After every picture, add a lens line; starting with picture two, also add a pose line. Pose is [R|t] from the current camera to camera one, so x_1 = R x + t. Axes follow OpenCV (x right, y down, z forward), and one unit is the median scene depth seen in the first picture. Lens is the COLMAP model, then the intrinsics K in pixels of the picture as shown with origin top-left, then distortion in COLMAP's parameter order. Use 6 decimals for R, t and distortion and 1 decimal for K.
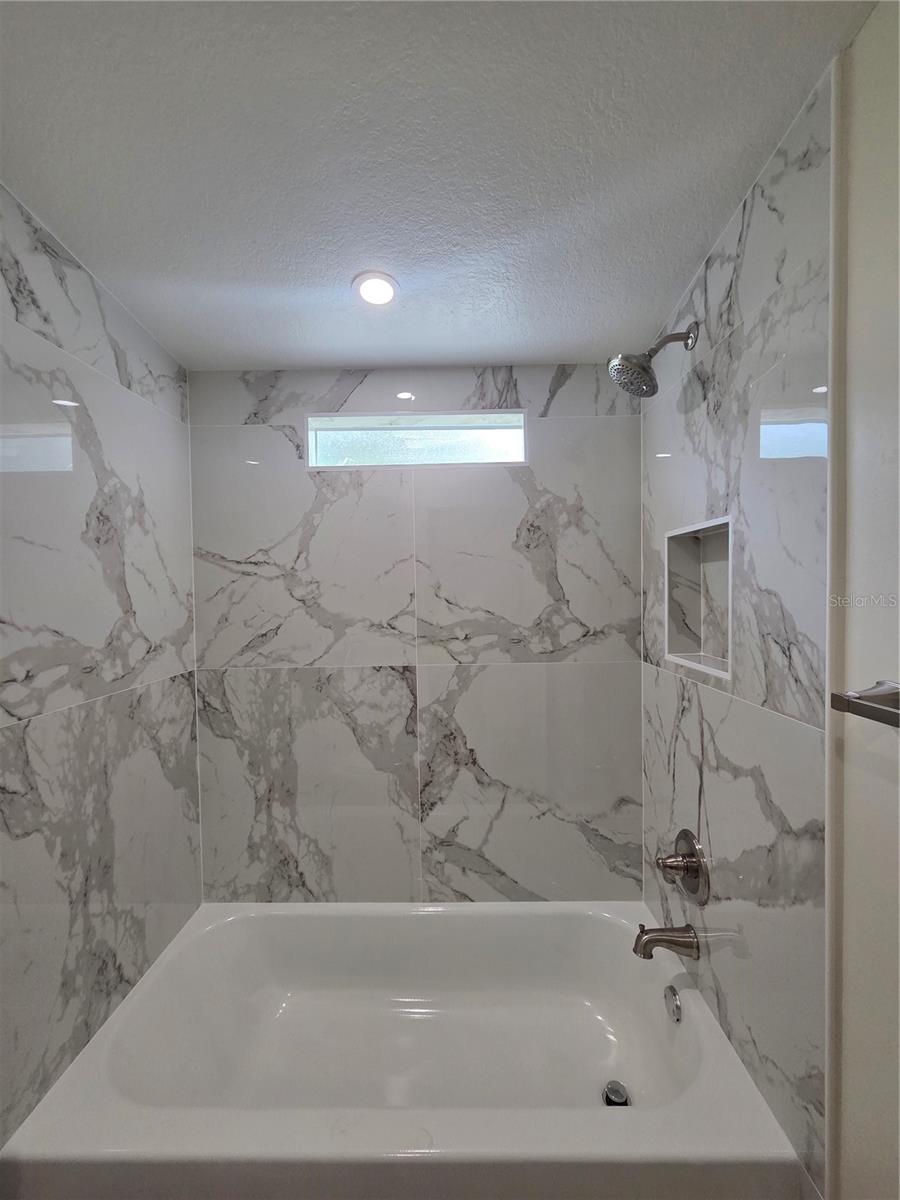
lens RADIAL K [[490.7, 0, 451.6], [0, 490.7, 602.5], [0, 0, 1]] dist [0.004848, -0.000896]
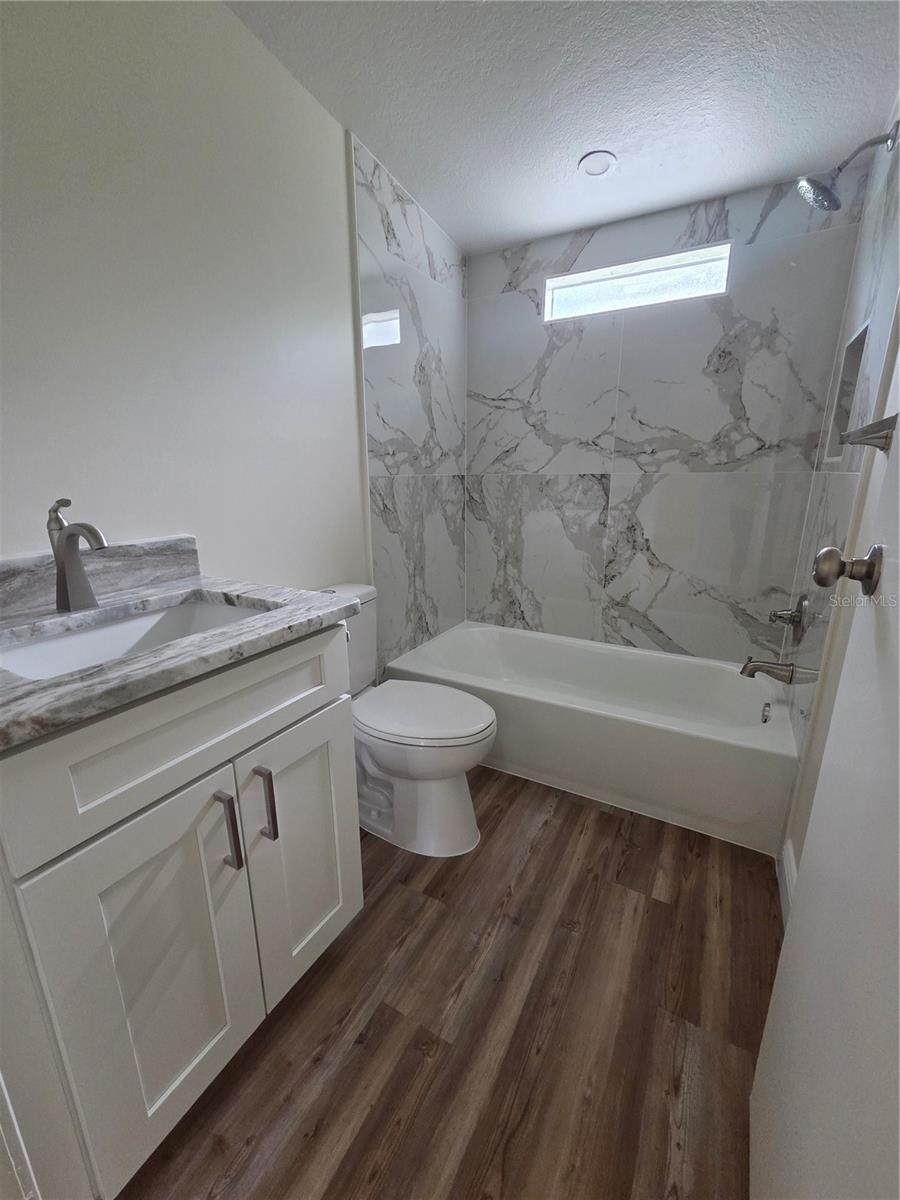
lens RADIAL K [[490.7, 0, 451.6], [0, 490.7, 602.5], [0, 0, 1]] dist [0.004848, -0.000896]
pose [[0.879018, 0.134286, -0.457487, 0.209803], [-0.021559, 0.969731, 0.243222, 0.153391], [0.476301, -0.203933, 0.855306, -0.442483]]
